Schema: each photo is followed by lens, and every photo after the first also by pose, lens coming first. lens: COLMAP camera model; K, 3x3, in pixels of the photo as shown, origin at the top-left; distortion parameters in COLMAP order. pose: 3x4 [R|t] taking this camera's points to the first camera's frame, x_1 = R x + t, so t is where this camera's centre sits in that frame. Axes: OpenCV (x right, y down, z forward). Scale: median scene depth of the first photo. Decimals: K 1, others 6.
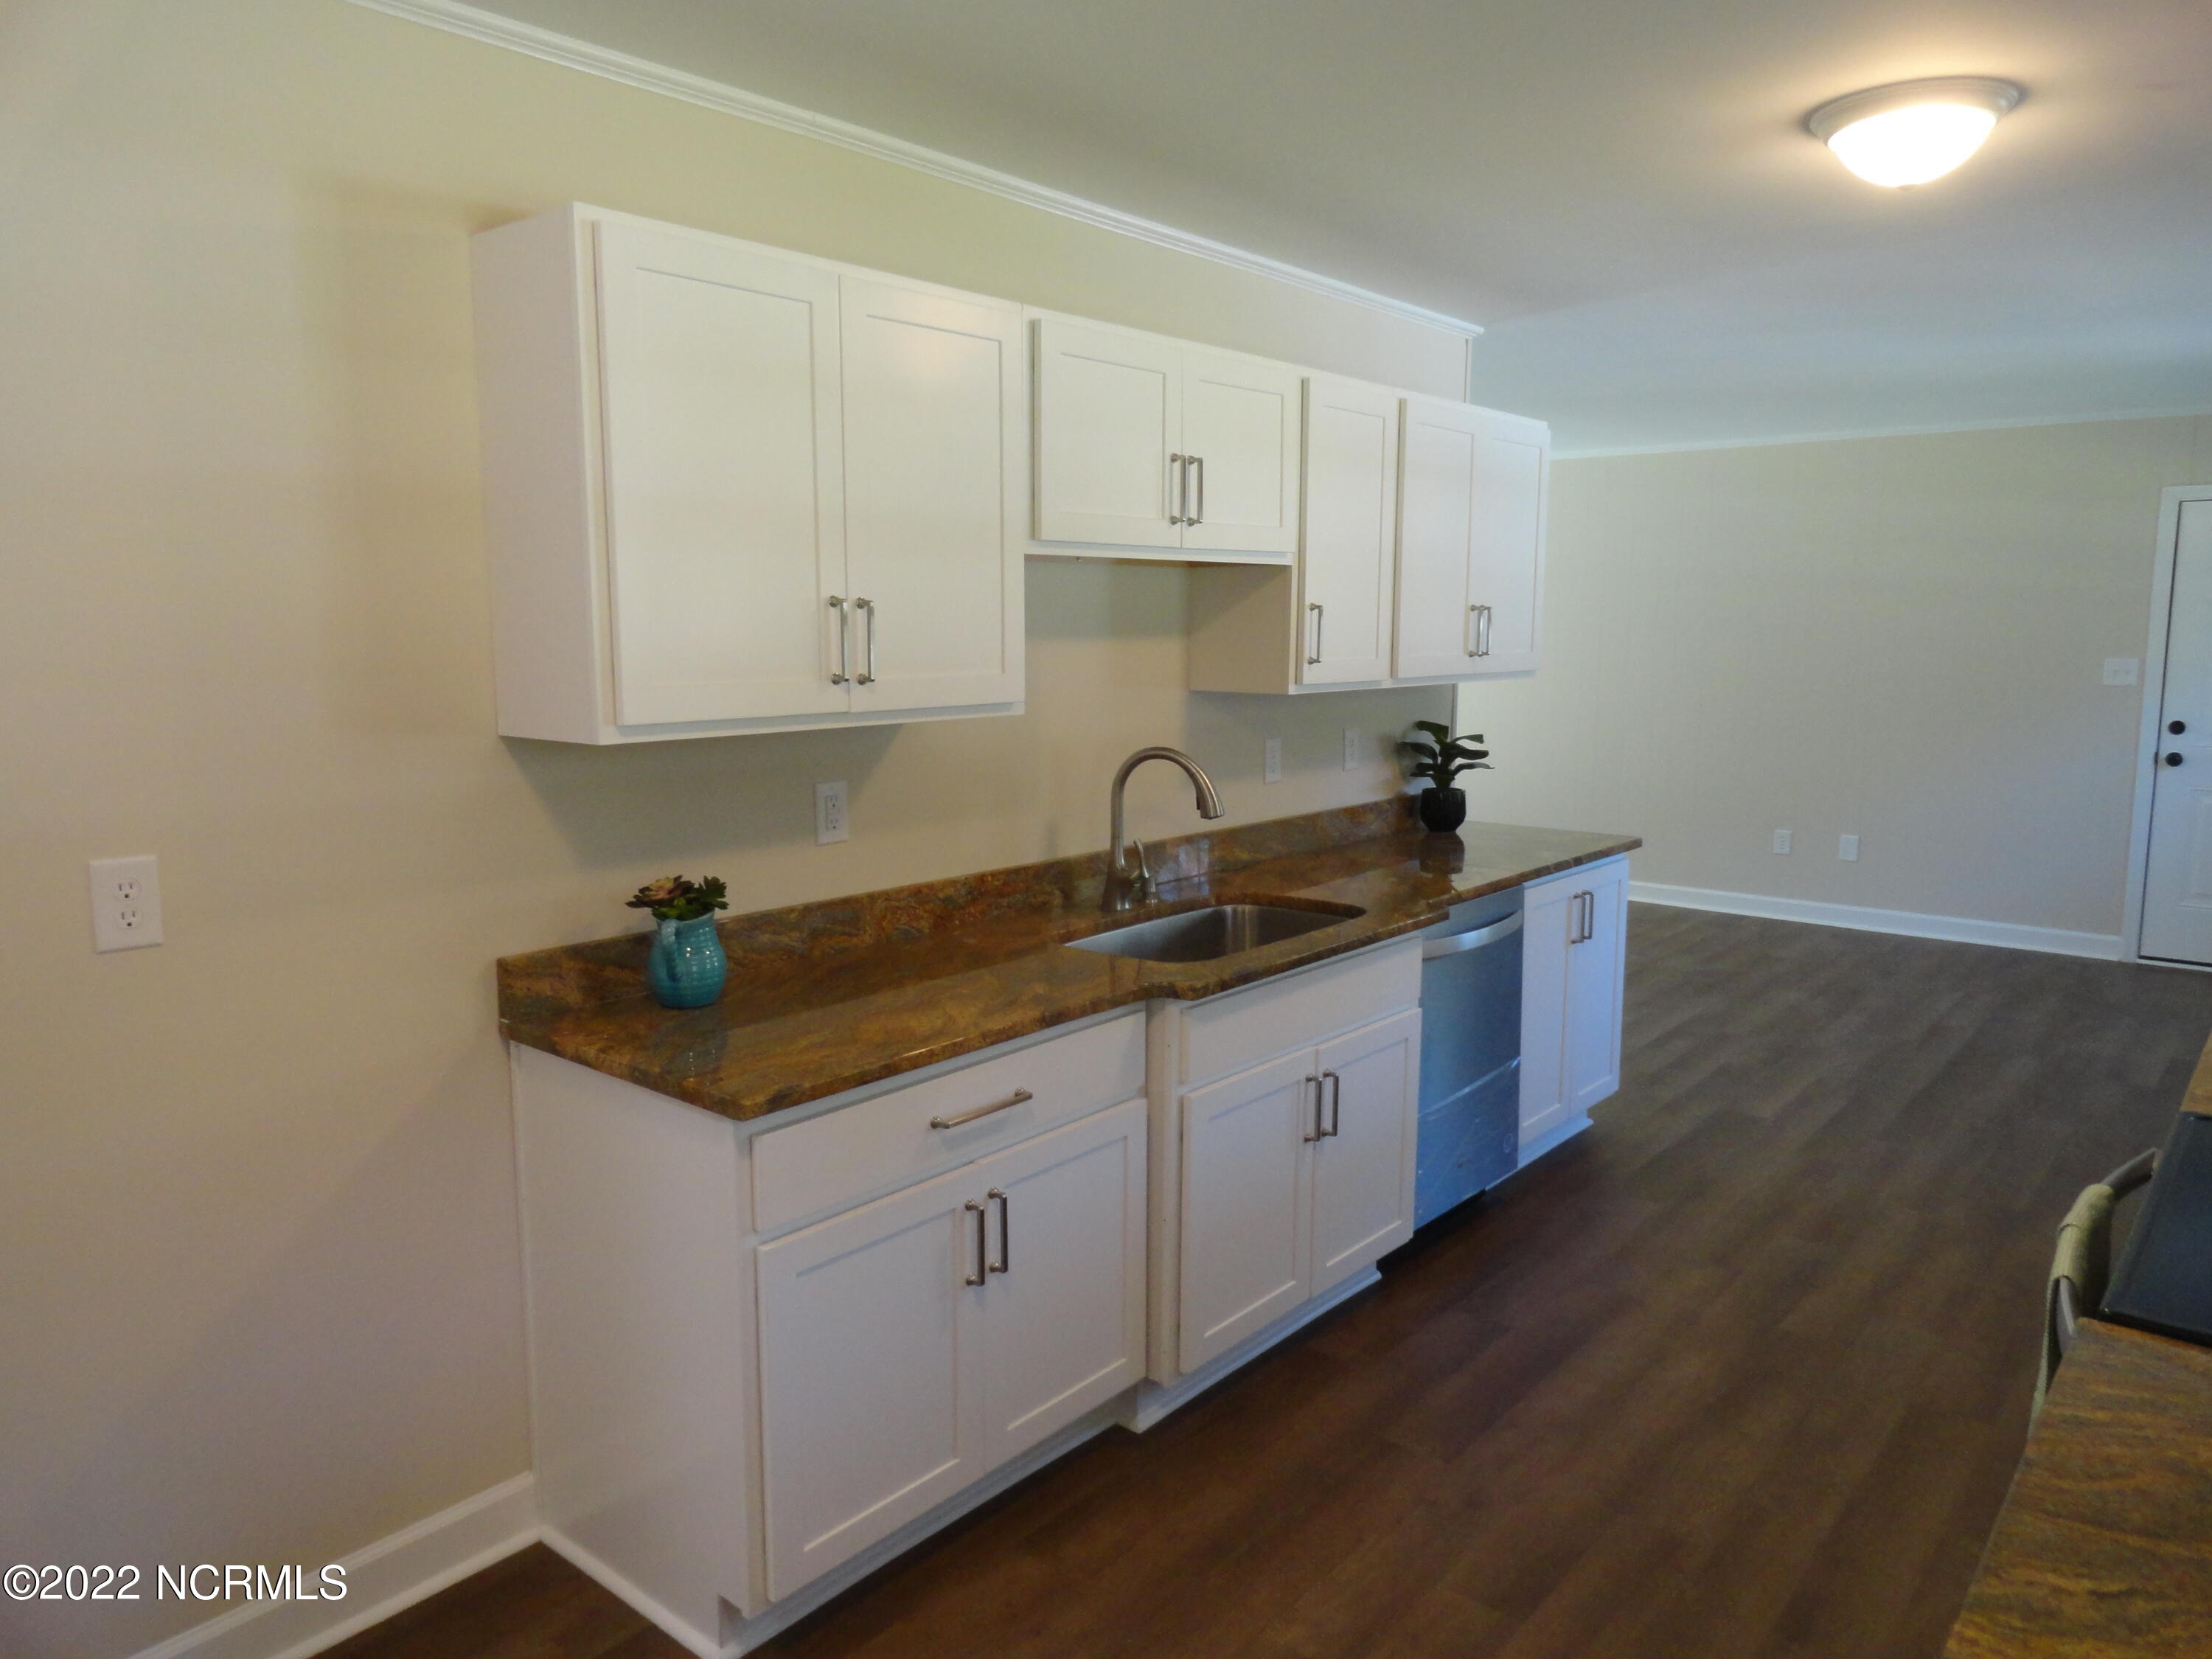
lens RADIAL K [[1511.9, 0, 1117.7], [0, 1511.9, 833.5], [0, 0, 1]] dist [-0.008343, 0.005205]
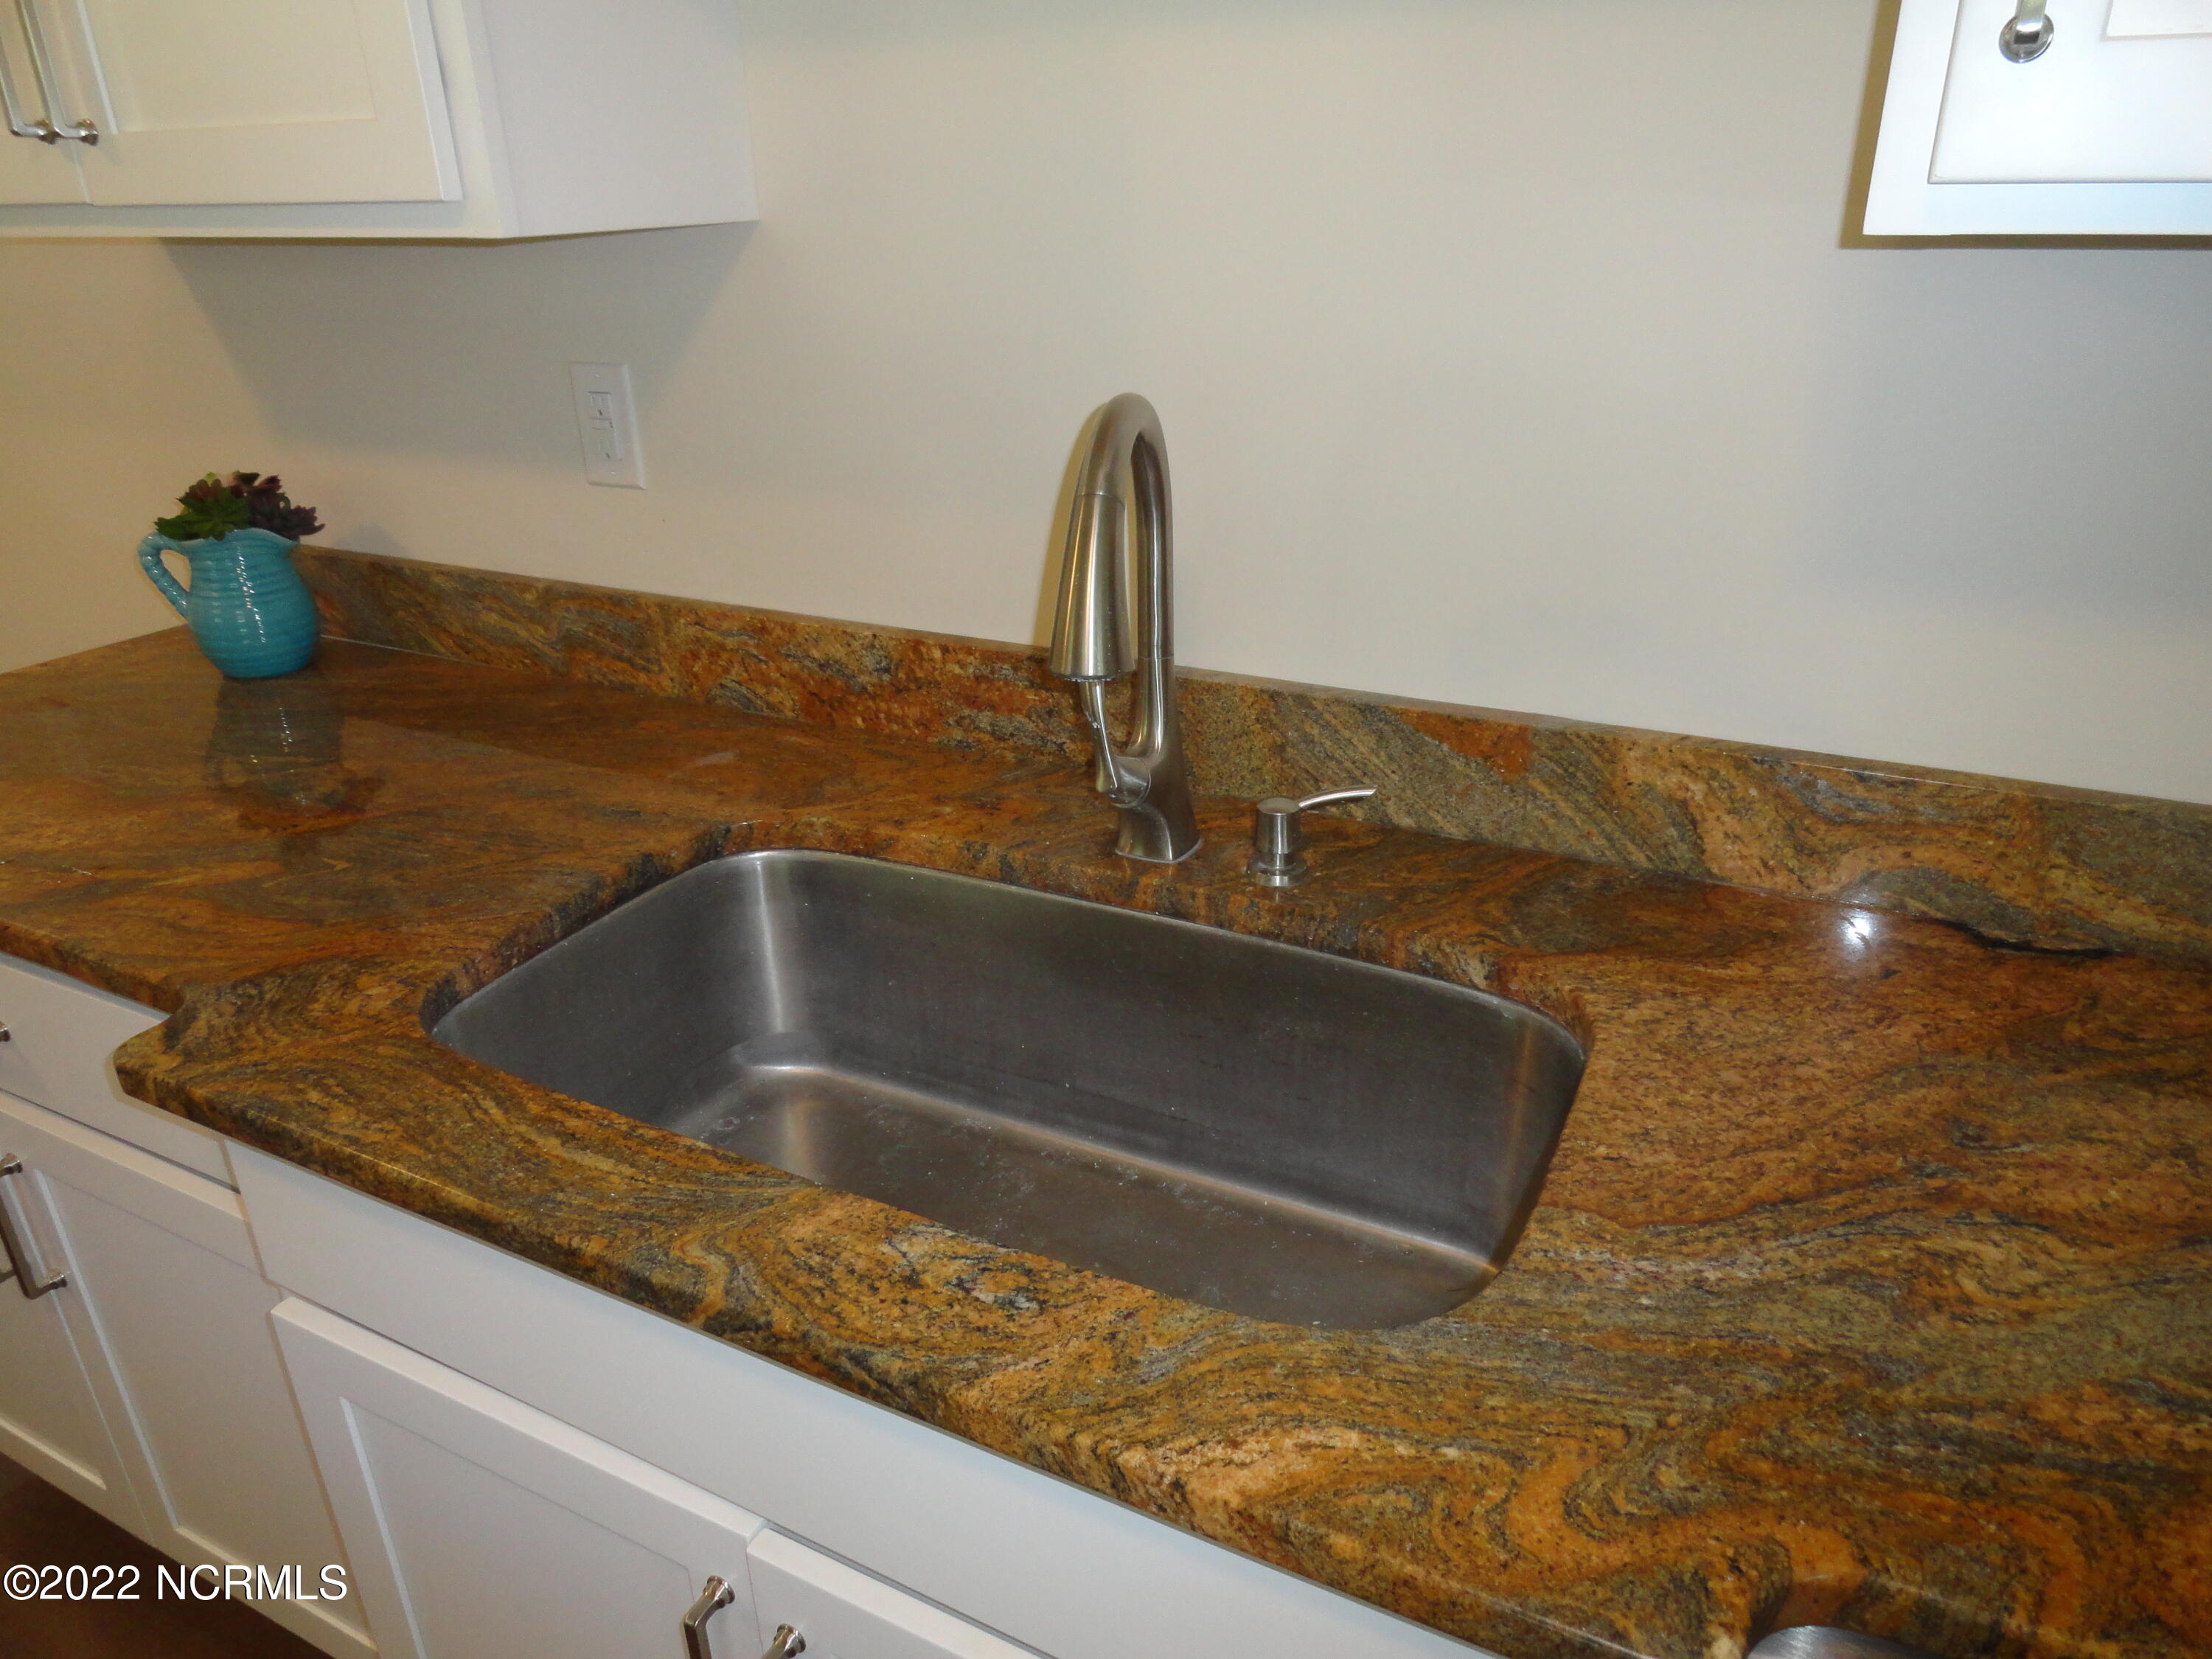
lens RADIAL K [[1511.9, 0, 1117.7], [0, 1511.9, 833.5], [0, 0, 1]] dist [-0.008343, 0.005205]
pose [[0.207316, 0.411051, -0.887726, 0.346509], [-0.102882, 0.911570, 0.398065, -0.105376], [0.972849, 0.008806, 0.231273, 1.027759]]
